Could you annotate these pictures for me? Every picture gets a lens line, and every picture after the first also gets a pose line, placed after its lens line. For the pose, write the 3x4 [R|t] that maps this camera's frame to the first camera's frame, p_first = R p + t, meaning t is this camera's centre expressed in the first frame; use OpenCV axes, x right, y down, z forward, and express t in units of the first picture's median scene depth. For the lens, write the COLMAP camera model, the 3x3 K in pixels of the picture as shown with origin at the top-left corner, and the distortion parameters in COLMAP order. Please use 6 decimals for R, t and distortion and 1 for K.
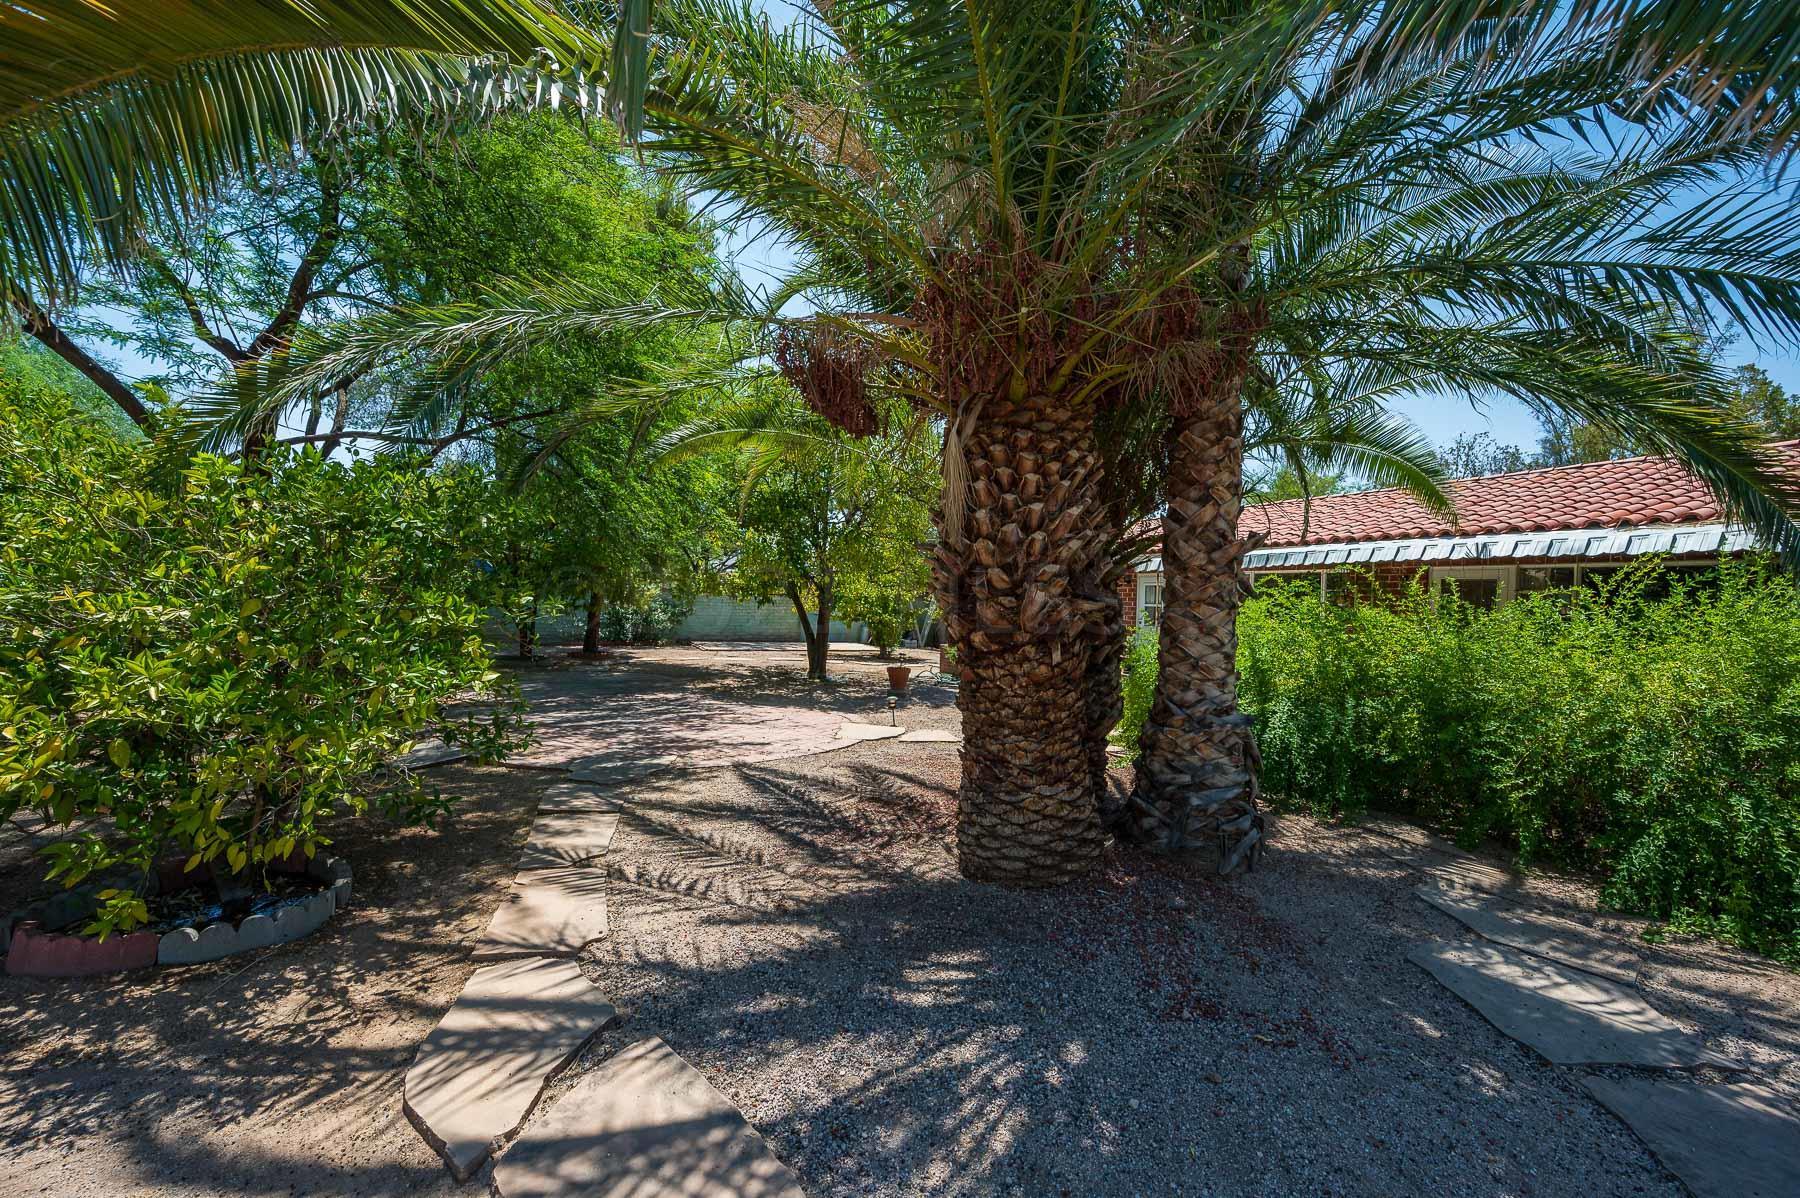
lens RADIAL K [[735.9, 0, 891.0], [0, 735.9, 602.5], [0, 0, 1]] dist [-0.002586, 0.000953]
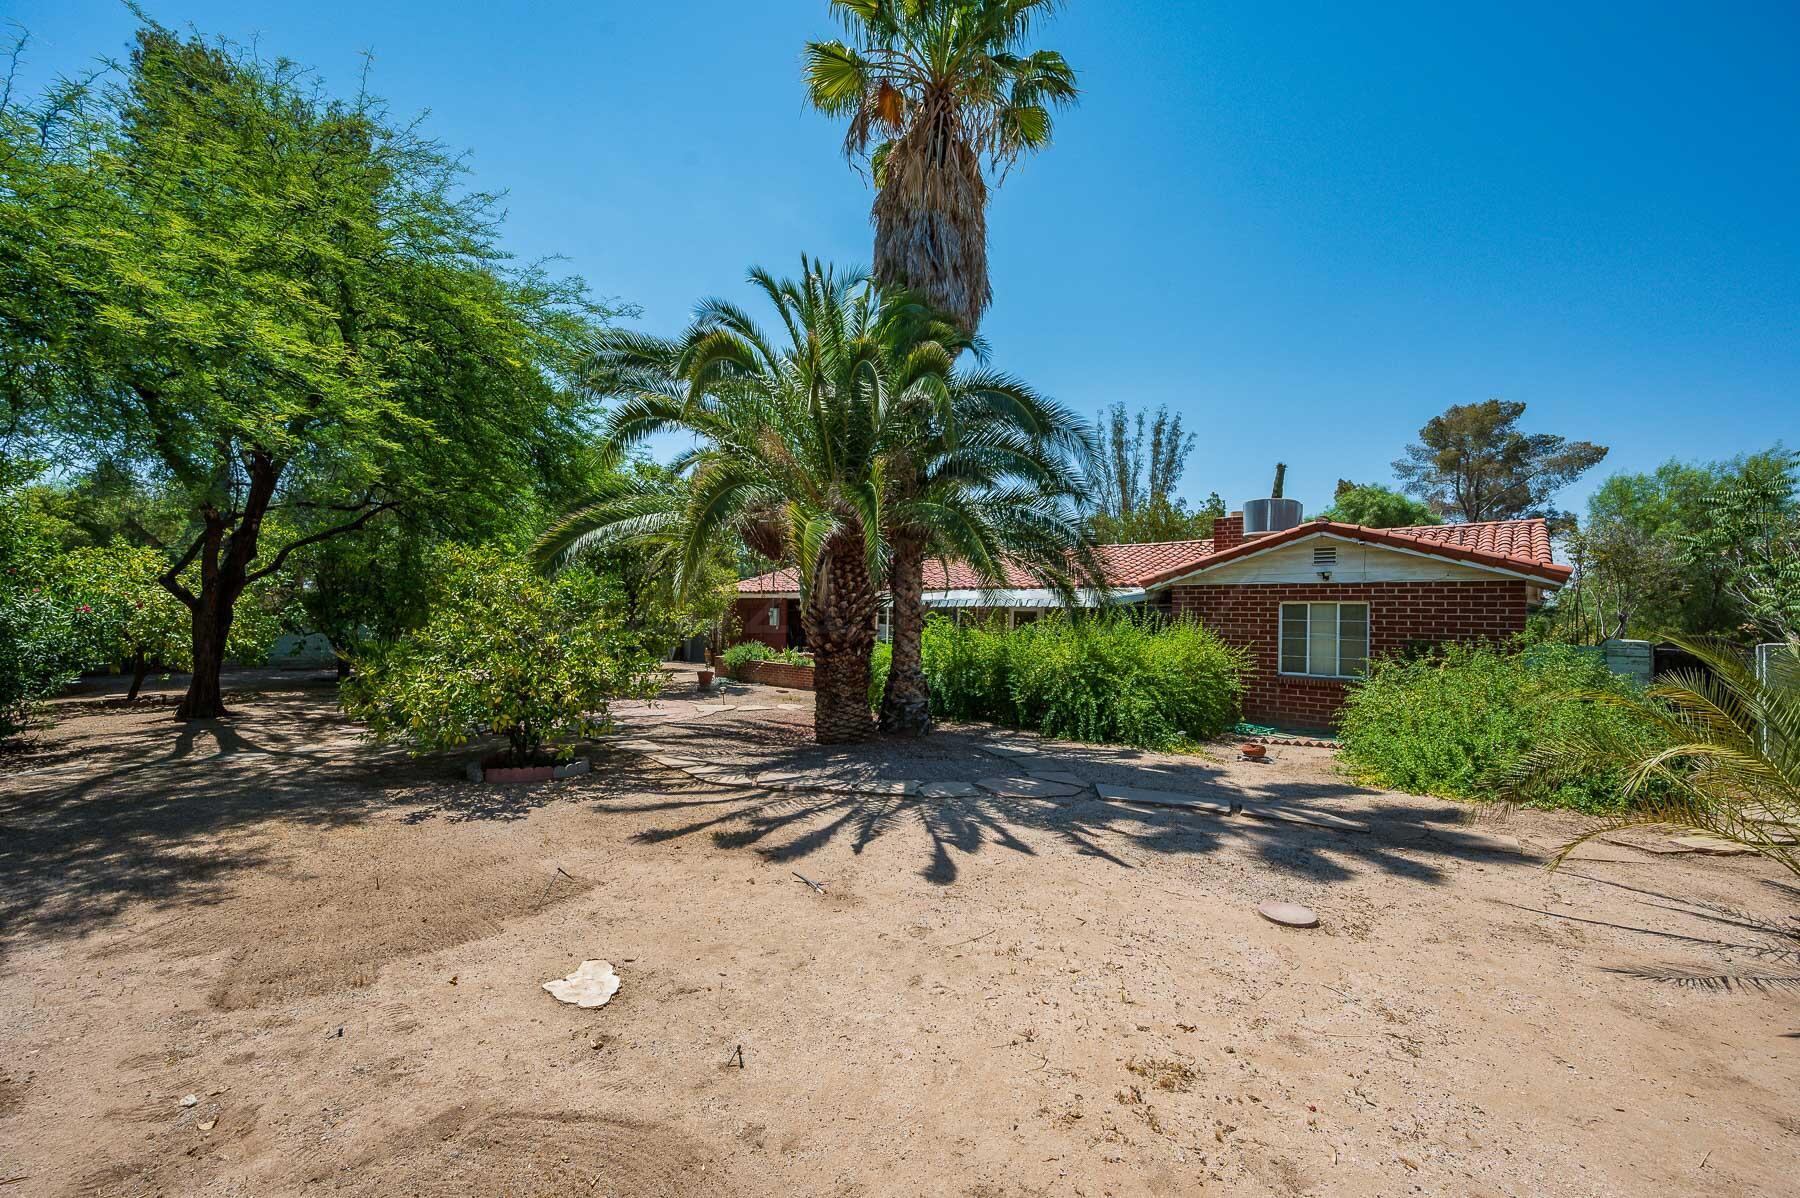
lens RADIAL K [[707.8, 0, 900.5], [0, 707.8, 604.3], [0, 0, 1]] dist [-0.002082, -0.000091]
pose [[0.908968, 0.001215, 0.416864, -0.602921], [0.009627, 0.999668, -0.023905, -0.029761], [-0.416755, 0.025742, 0.908654, -1.168043]]
